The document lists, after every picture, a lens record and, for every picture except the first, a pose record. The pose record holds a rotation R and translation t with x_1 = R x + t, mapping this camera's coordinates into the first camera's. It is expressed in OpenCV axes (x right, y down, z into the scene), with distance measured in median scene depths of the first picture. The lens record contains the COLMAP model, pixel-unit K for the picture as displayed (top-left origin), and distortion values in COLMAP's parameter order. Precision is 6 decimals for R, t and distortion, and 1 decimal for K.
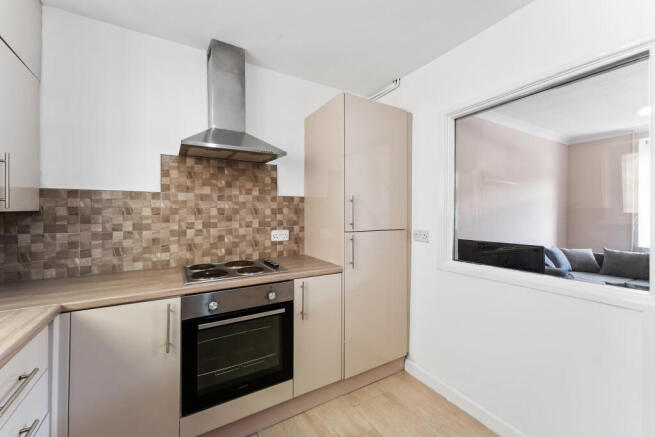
lens RADIAL K [[266.1, 0, 330.5], [0, 266.1, 211.1], [0, 0, 1]] dist [-0.000007, 0.000648]
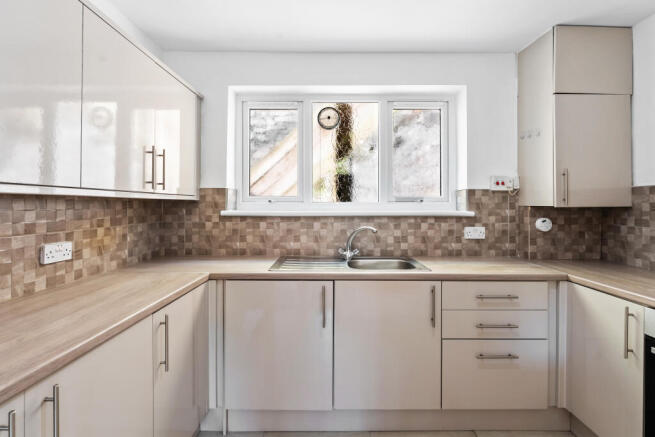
lens RADIAL K [[309.5, 0, 332.4], [0, 309.5, 204.2], [0, 0, 1]] dist [-0.003255, 0.001068]
pose [[-0.510608, -0.006673, -0.859788, 0.652397], [-0.001162, 0.999974, -0.007071, -0.000353], [0.859813, -0.002611, -0.510603, 0.509754]]
